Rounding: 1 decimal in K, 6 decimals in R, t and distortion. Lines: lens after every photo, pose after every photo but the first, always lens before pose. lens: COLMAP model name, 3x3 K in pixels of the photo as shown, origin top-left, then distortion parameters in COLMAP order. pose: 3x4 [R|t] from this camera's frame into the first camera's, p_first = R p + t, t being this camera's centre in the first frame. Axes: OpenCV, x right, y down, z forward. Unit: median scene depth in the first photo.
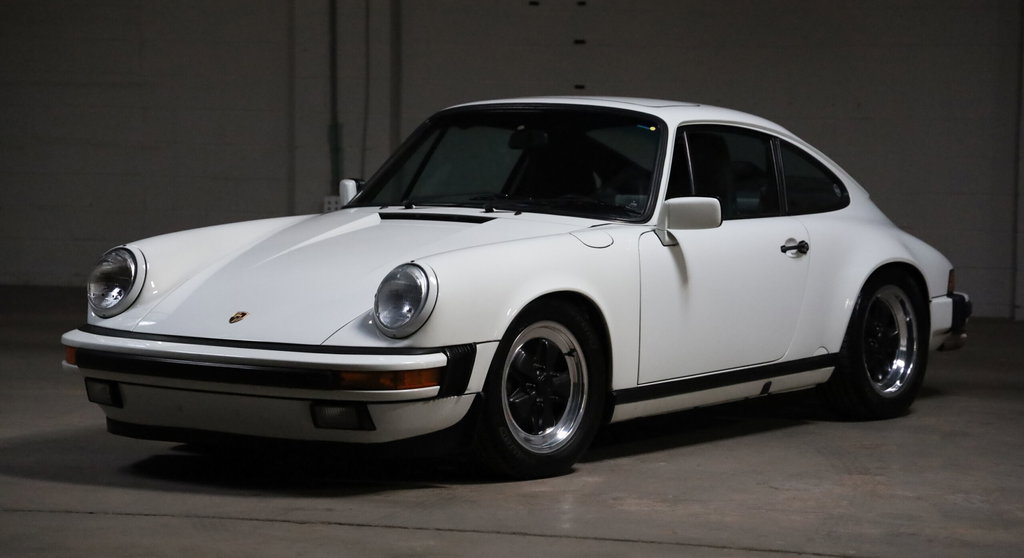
lens RADIAL K [[3031.1, 0, 512.0], [0, 3031.1, 279.0], [0, 0, 1]] dist [0.539755, -0.426202]
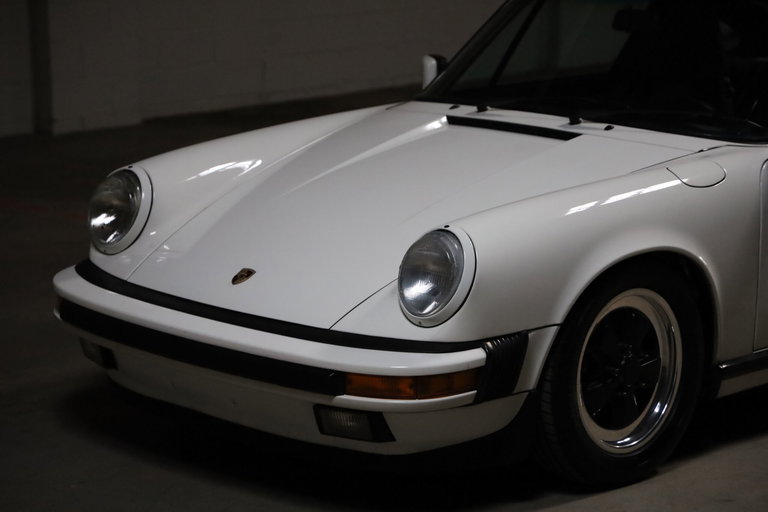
lens RADIAL K [[2299.3, 0, 384.0], [0, 2299.3, 256.0], [0, 0, 1]] dist [0.731358, 0.004437]
pose [[0.988544, 0.029239, -0.148071, 0.036928], [-0.009478, 0.991145, 0.132445, -0.072330], [0.150632, -0.129524, 0.980068, 0.392936]]
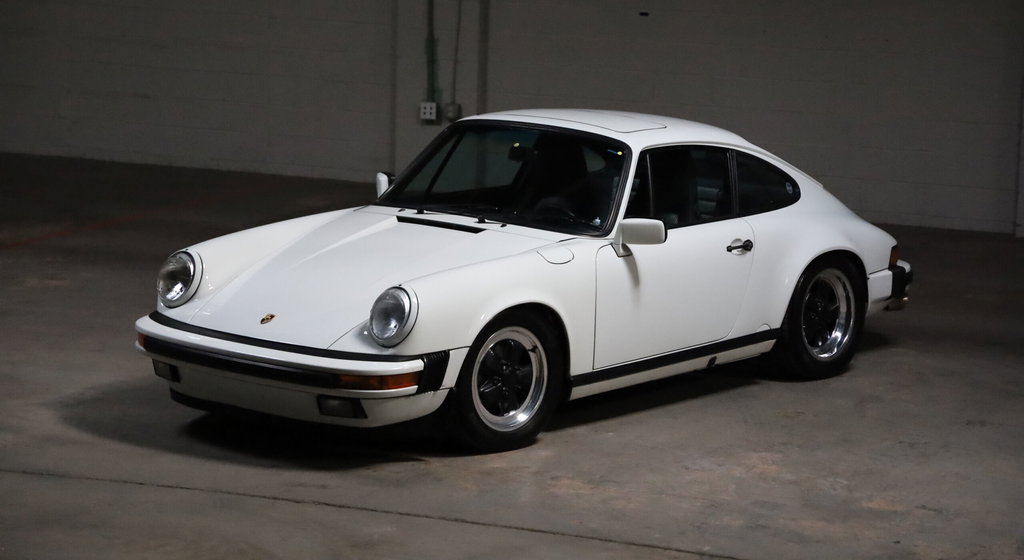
lens RADIAL K [[3031.1, 0, 512.0], [0, 3031.1, 280.0], [0, 0, 1]] dist [0.539755, -0.426202]
pose [[0.996951, 0.027123, -0.073165, 0.100423], [-0.020073, 0.995234, 0.095425, -0.122524], [0.075404, -0.093666, 0.992744, -0.238581]]
